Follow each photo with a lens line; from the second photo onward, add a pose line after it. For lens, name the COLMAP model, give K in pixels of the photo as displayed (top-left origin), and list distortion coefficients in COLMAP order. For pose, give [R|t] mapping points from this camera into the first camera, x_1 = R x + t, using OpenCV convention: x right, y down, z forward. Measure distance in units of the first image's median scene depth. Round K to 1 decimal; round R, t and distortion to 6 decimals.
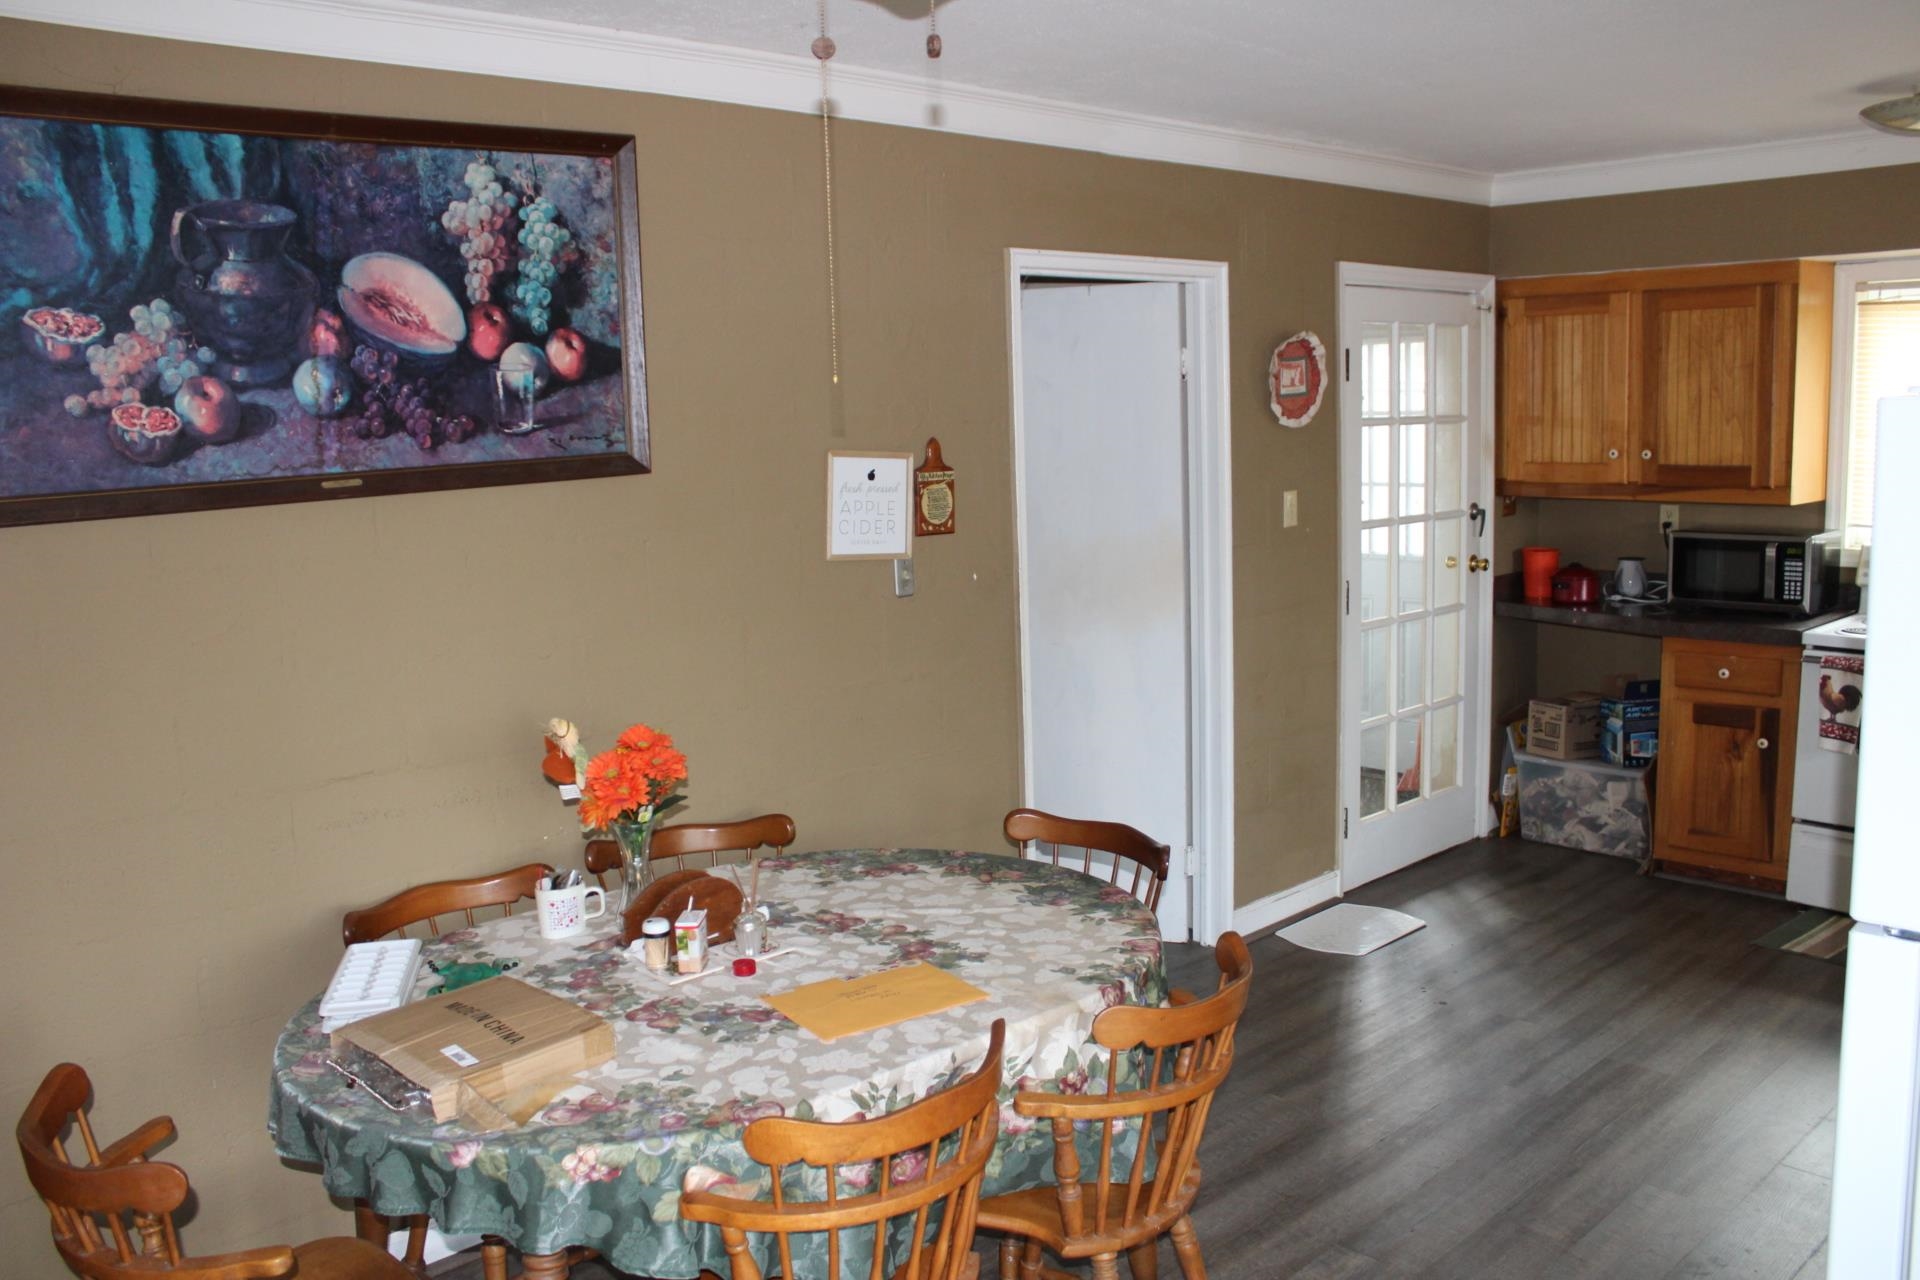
lens RADIAL K [[1585.5, 0, 960.0], [0, 1585.5, 640.0], [0, 0, 1]] dist [-0.168427, 0.157602]
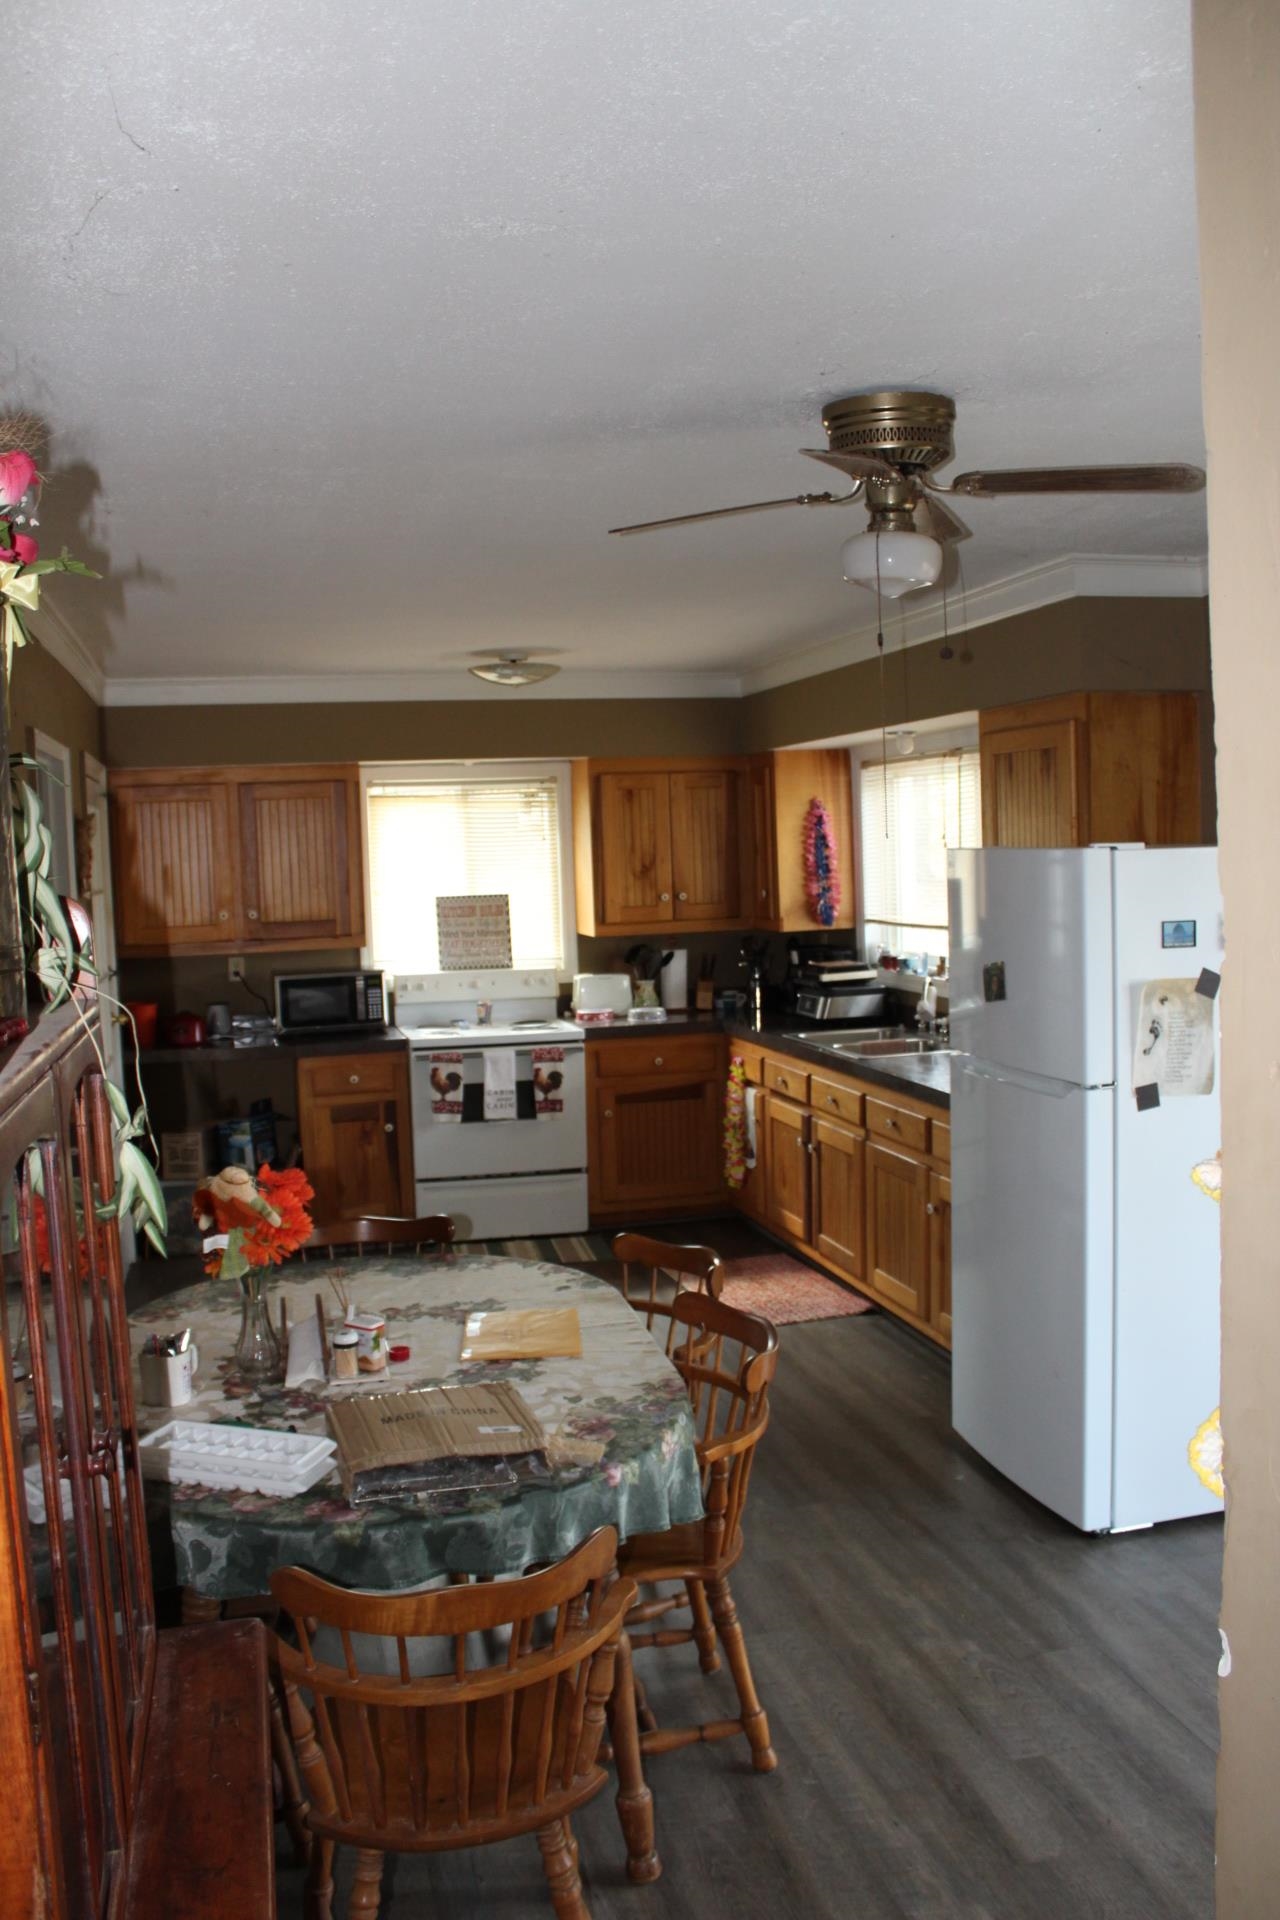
lens RADIAL K [[1602.0, 0, 640.0], [0, 1602.0, 960.0], [0, 0, 1]] dist [-0.169135, 0.157548]
pose [[0.478467, -0.048193, 0.876782, -0.560984], [0.144115, 0.989263, -0.024269, -0.010363], [-0.866199, 0.137970, 0.480275, 0.142915]]
